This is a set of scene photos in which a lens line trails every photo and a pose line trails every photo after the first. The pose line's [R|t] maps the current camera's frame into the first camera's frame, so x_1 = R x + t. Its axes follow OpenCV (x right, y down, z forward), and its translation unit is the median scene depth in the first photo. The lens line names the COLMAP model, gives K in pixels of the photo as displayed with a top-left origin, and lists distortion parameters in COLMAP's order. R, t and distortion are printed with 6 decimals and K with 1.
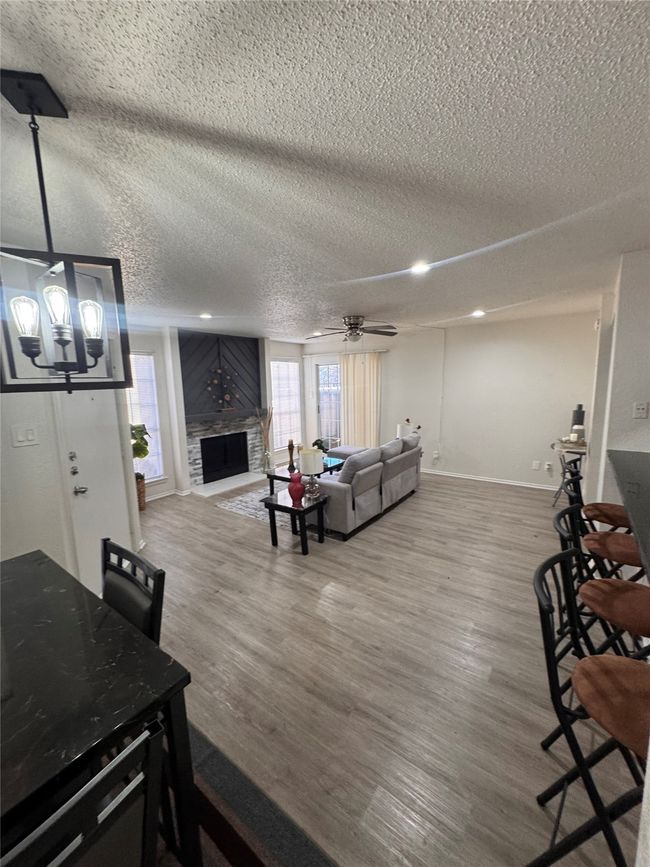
lens RADIAL K [[347.6, 0, 326.5], [0, 347.6, 432.4], [0, 0, 1]] dist [0.001191, -0.000040]
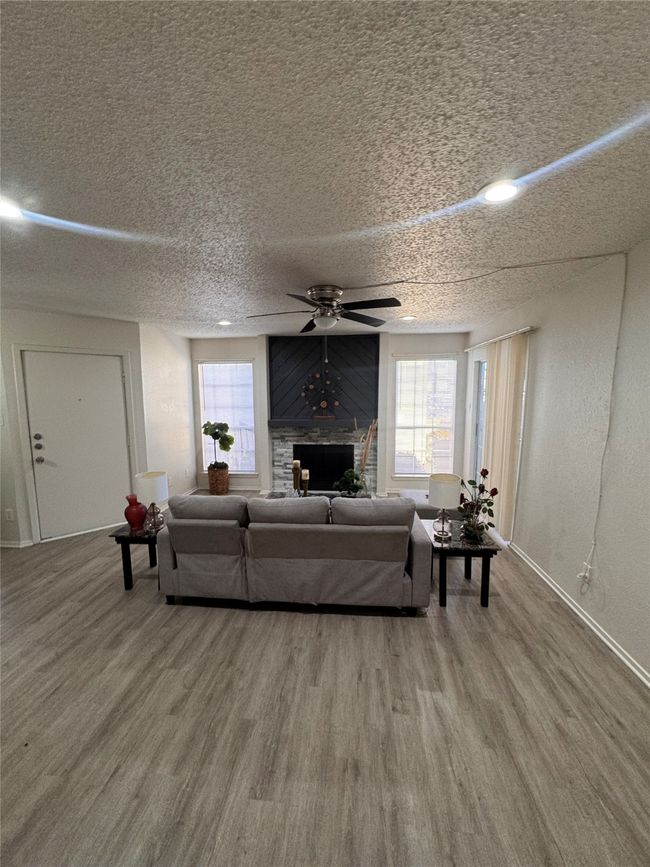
lens RADIAL K [[347.6, 0, 323.1], [0, 347.6, 434.3], [0, 0, 1]] dist [0.001191, -0.000040]
pose [[0.508823, 0.129553, -0.851067, 0.515532], [-0.128503, 0.988966, 0.073717, -0.092206], [0.851226, 0.071855, 0.519856, 0.551138]]
